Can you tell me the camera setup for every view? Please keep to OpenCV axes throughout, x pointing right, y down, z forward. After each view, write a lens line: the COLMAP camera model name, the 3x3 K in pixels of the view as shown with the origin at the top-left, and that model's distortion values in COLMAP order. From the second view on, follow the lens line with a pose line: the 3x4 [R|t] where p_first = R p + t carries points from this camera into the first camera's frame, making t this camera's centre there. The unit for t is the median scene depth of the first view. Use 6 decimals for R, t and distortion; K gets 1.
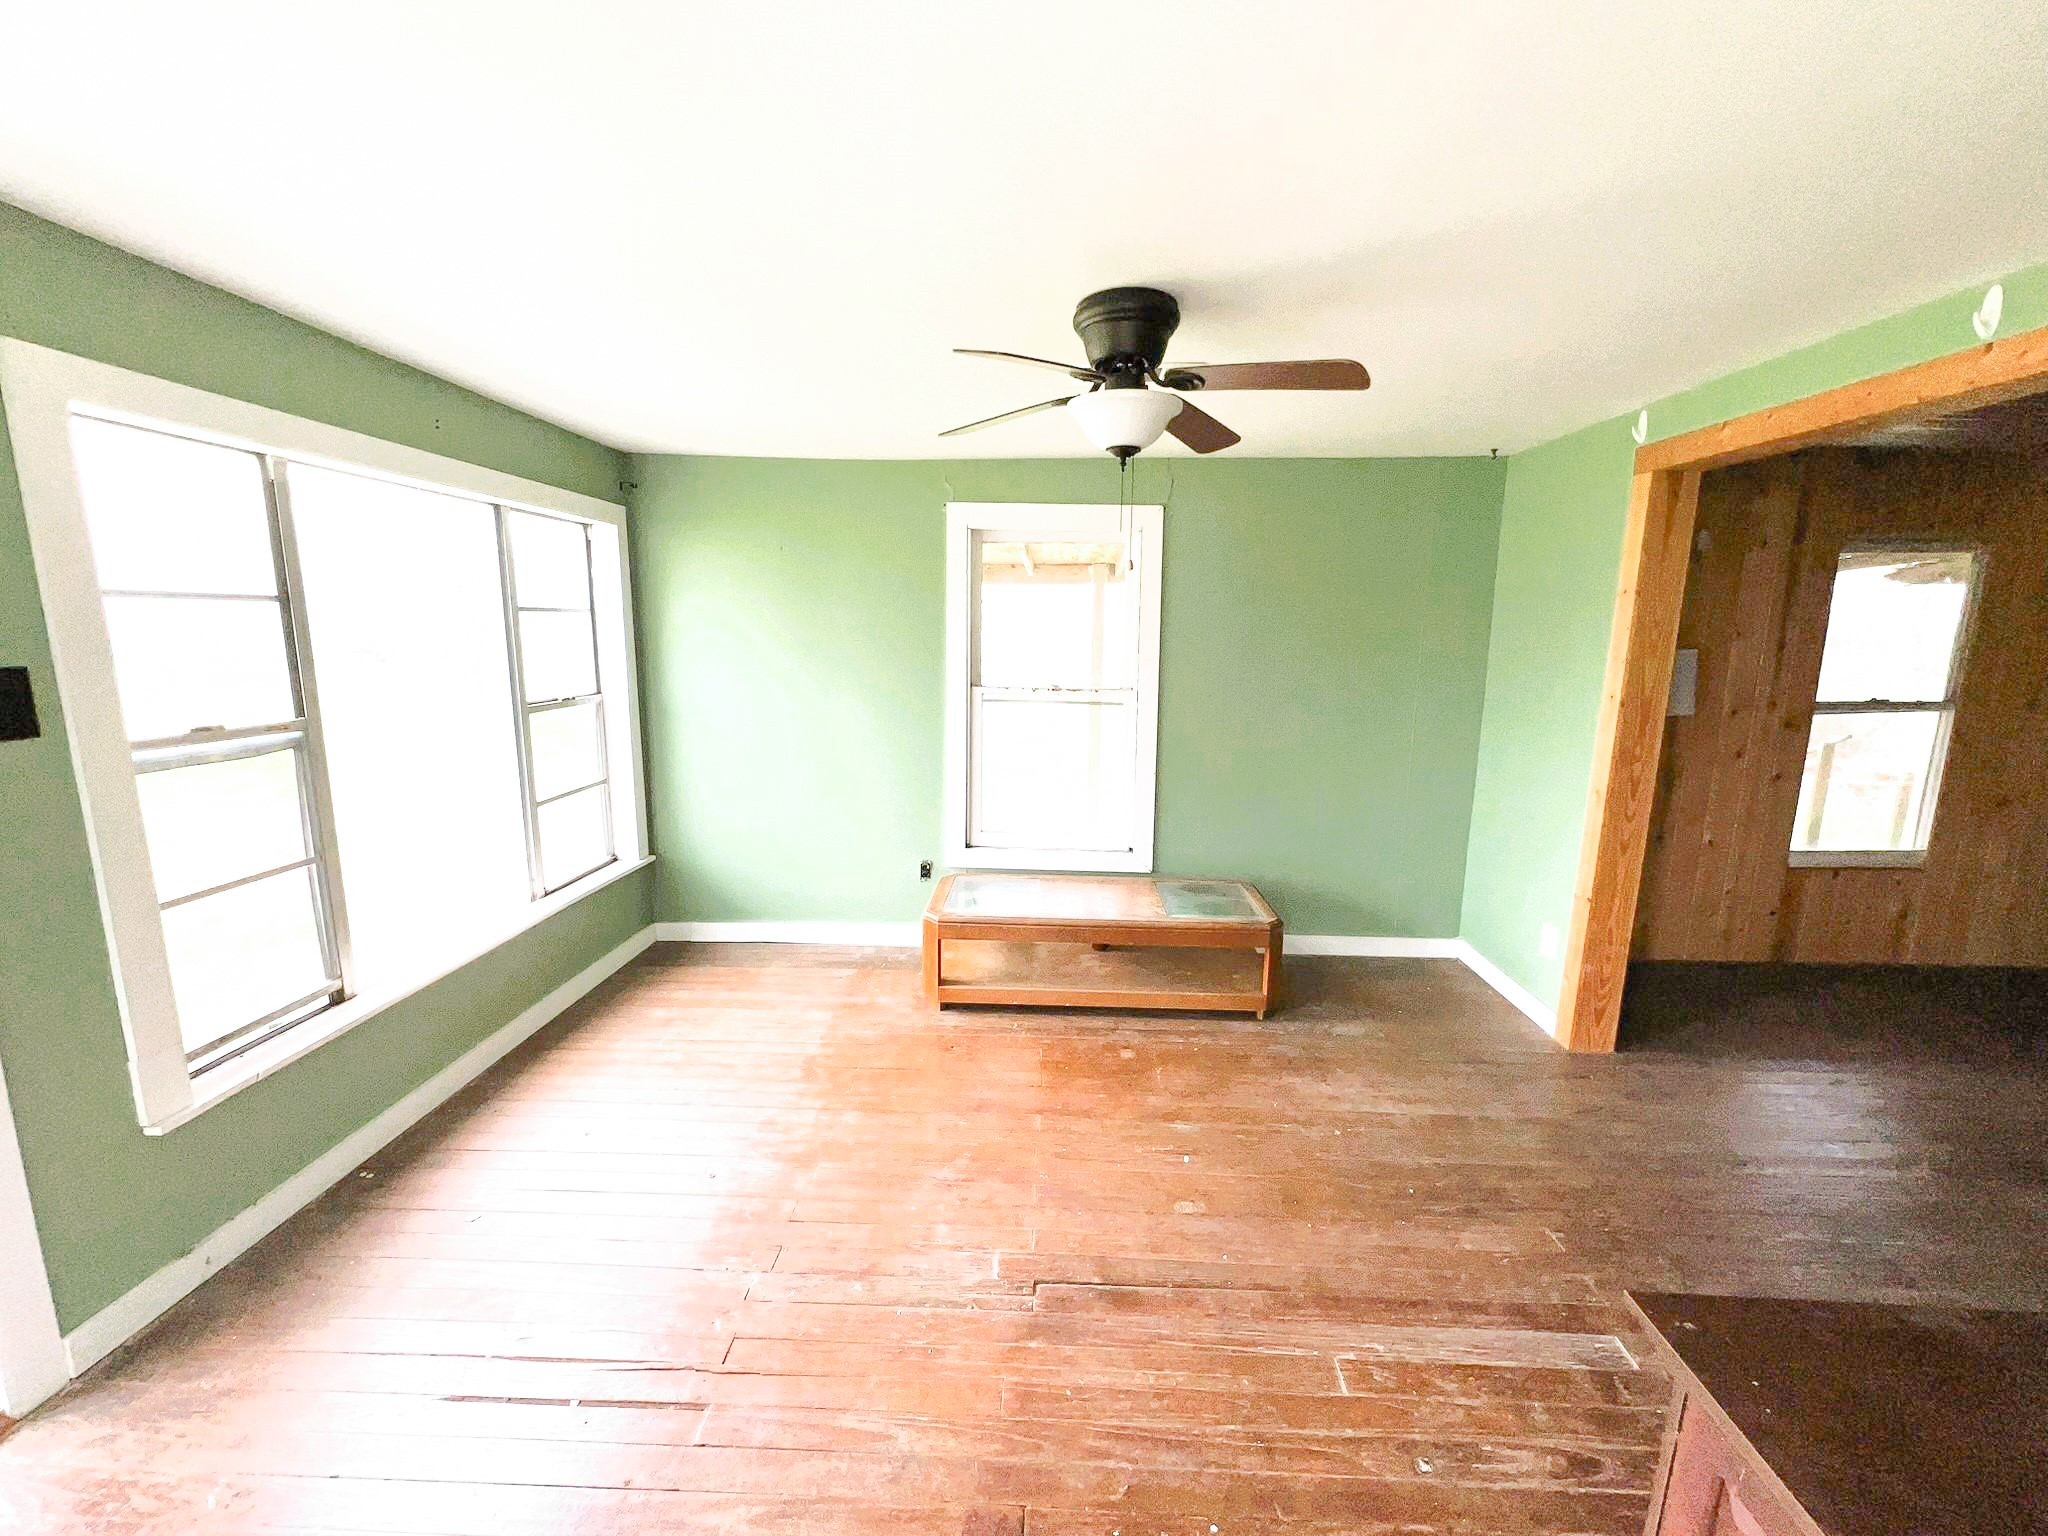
lens RADIAL K [[816.4, 0, 1023.6], [0, 816.4, 773.2], [0, 0, 1]] dist [-0.004245, -0.000329]
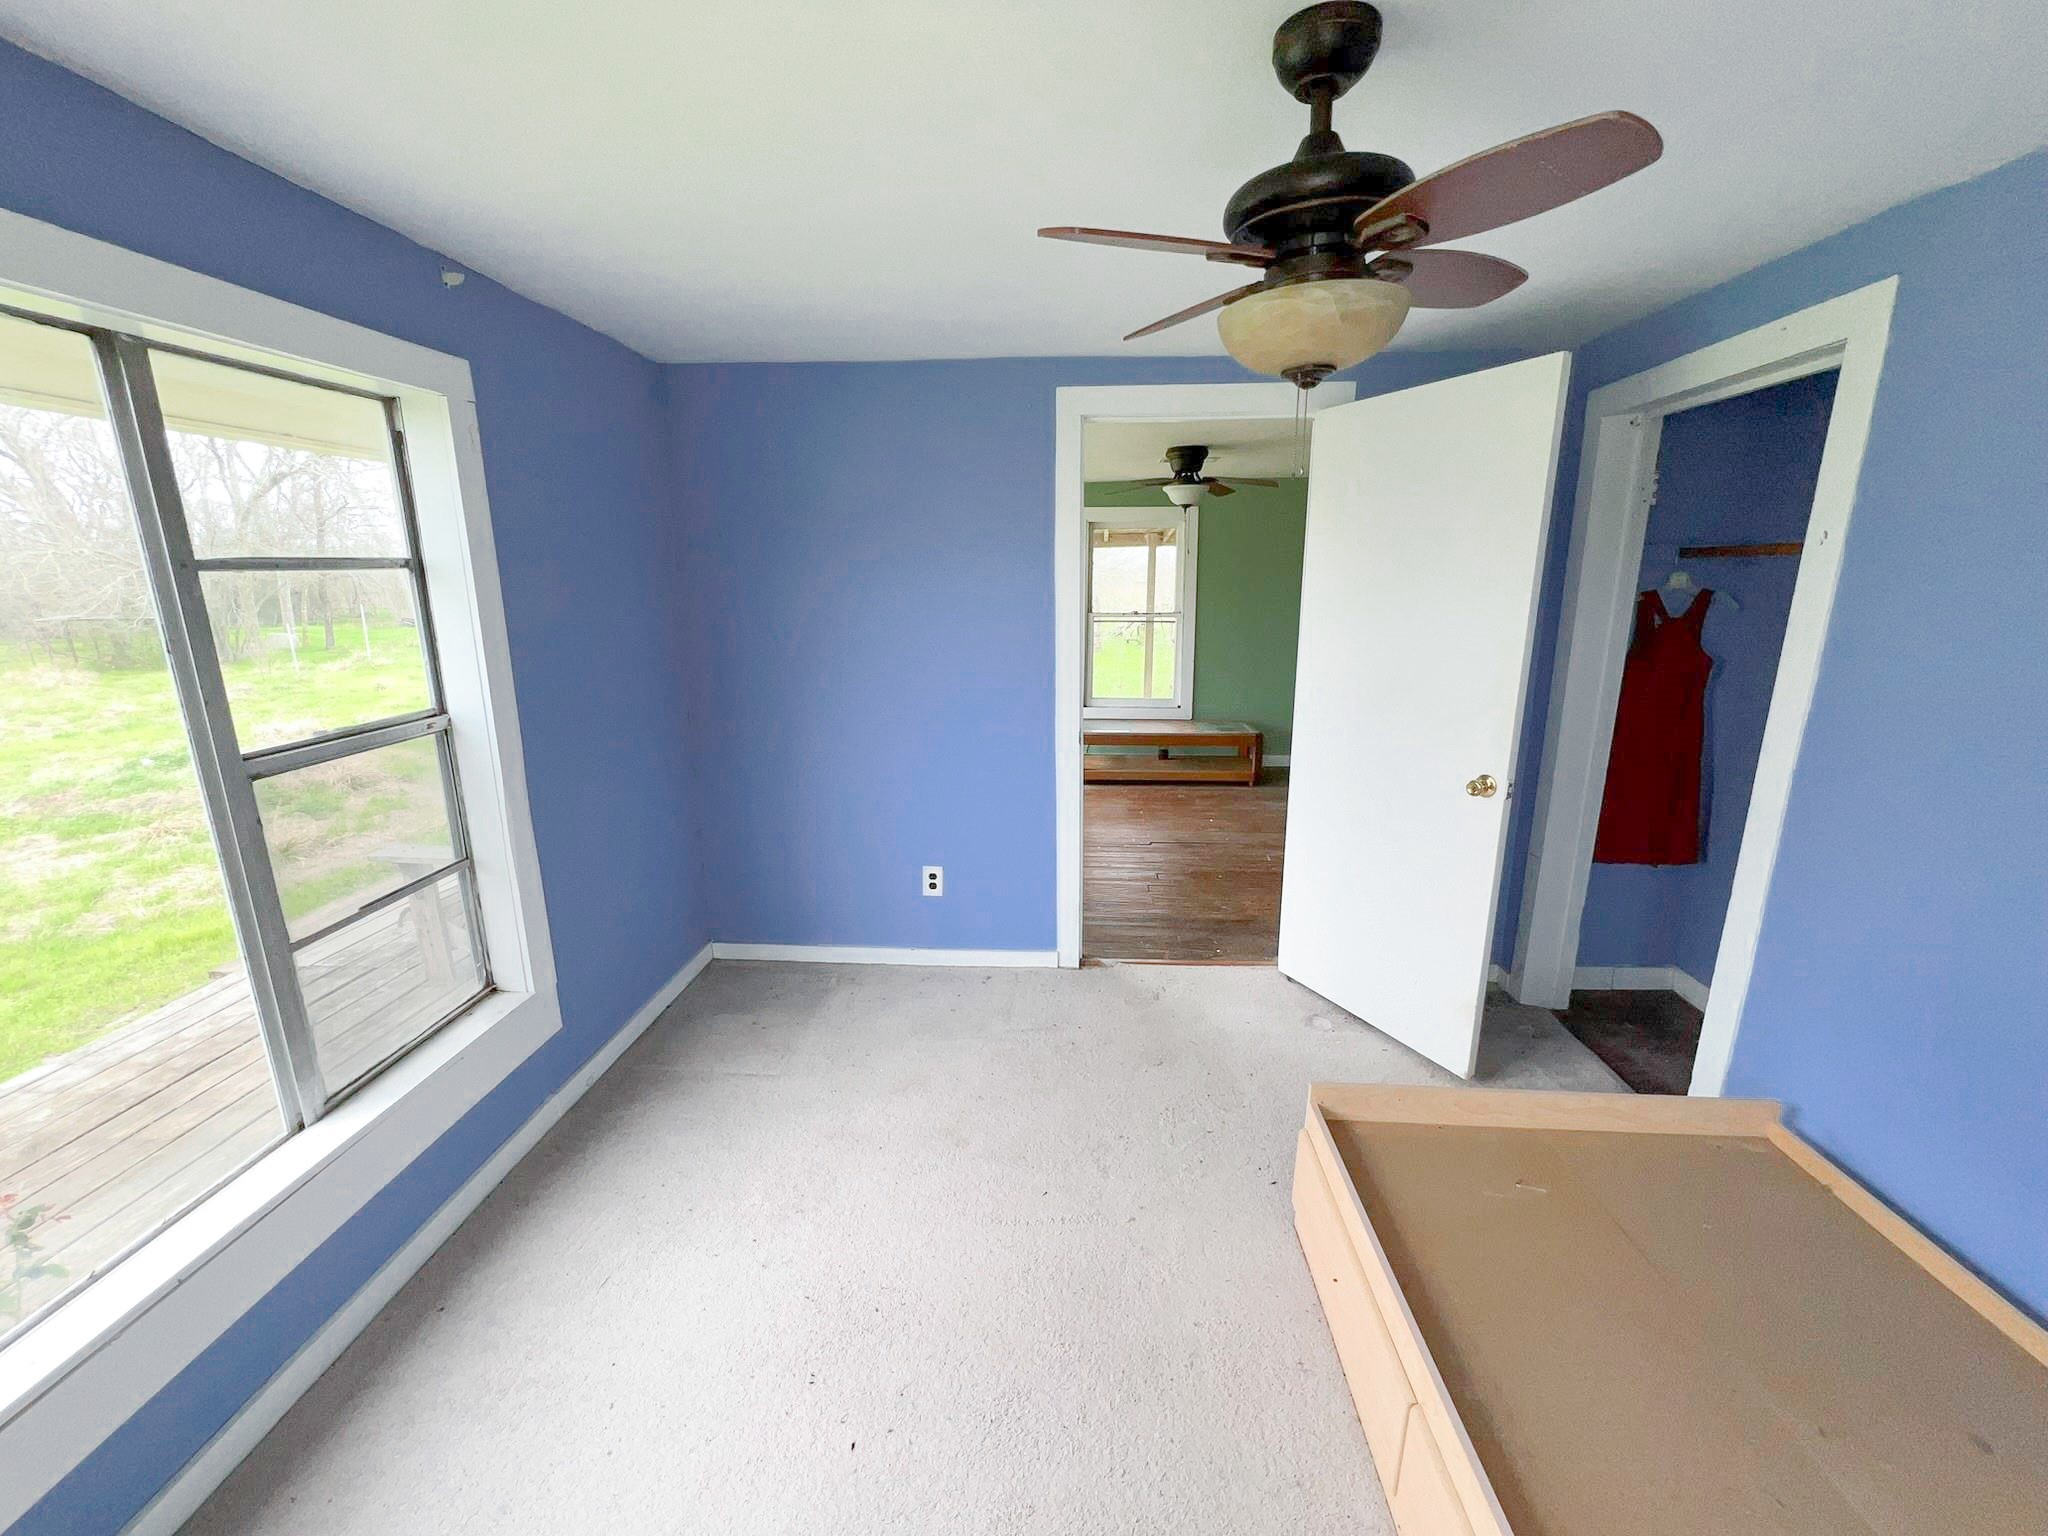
lens RADIAL K [[816.4, 0, 1029.8], [0, 816.4, 768.4], [0, 0, 1]] dist [-0.004245, -0.000329]
pose [[0.999642, -0.011842, -0.023979, -0.175364], [0.013172, 0.998339, 0.056087, 0.150161], [0.023275, -0.056383, 0.998138, -0.895860]]
